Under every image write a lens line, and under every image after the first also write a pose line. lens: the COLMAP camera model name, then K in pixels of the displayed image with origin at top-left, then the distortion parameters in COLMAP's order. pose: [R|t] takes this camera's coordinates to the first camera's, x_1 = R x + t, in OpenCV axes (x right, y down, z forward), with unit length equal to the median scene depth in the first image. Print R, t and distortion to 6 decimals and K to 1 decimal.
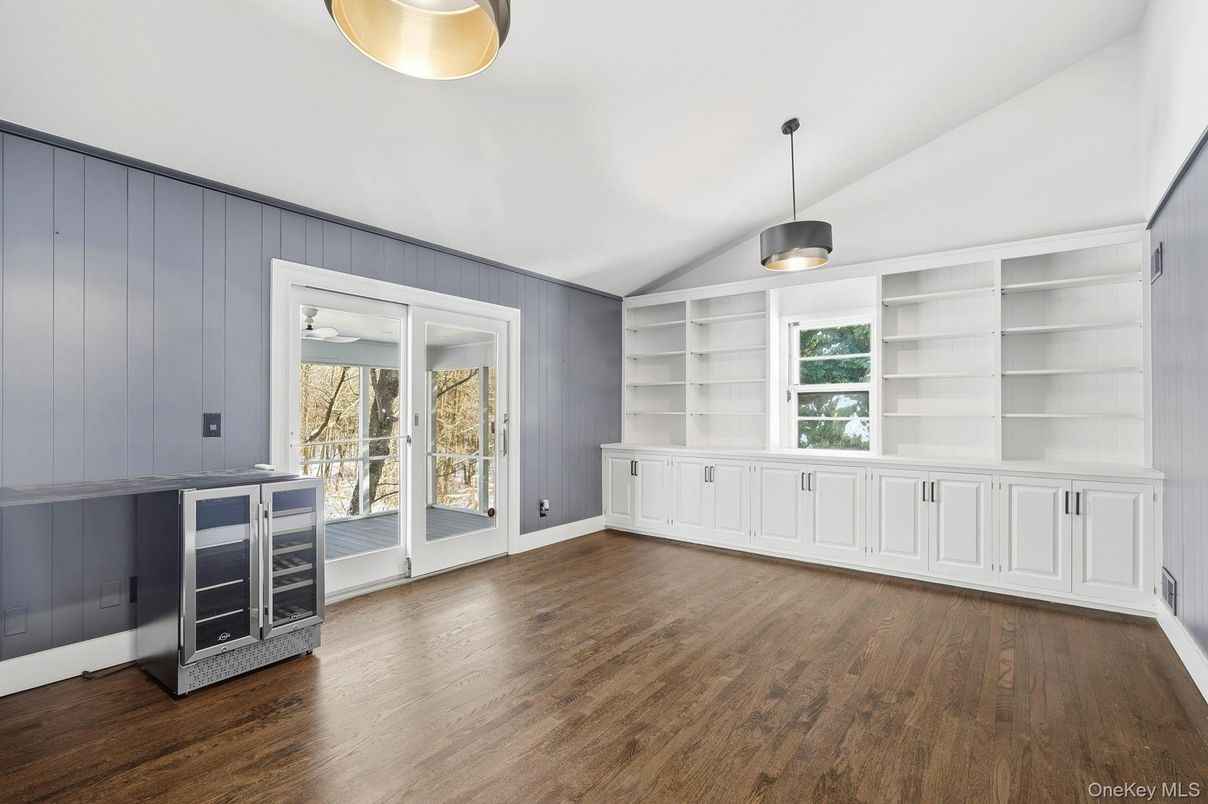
lens RADIAL K [[554.9, 0, 605.9], [0, 554.9, 406.9], [0, 0, 1]] dist [-0.004271, -0.000180]
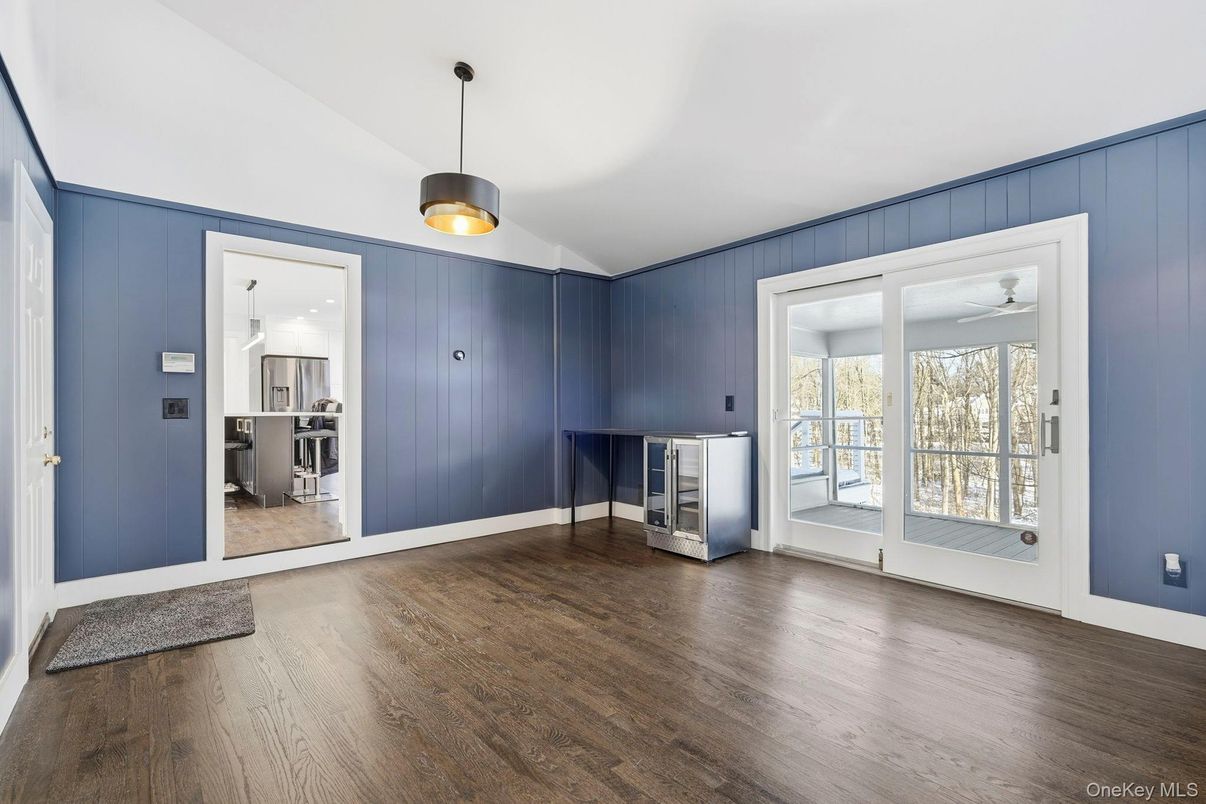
lens RADIAL K [[554.0, 0, 608.5], [0, 554.0, 409.8], [0, 0, 1]] dist [-0.004271, -0.000180]
pose [[-0.223520, 0.000618, -0.974699, 0.851123], [0.009409, 0.999955, -0.001523, 0.050148], [0.974654, -0.009512, -0.223516, 1.016031]]
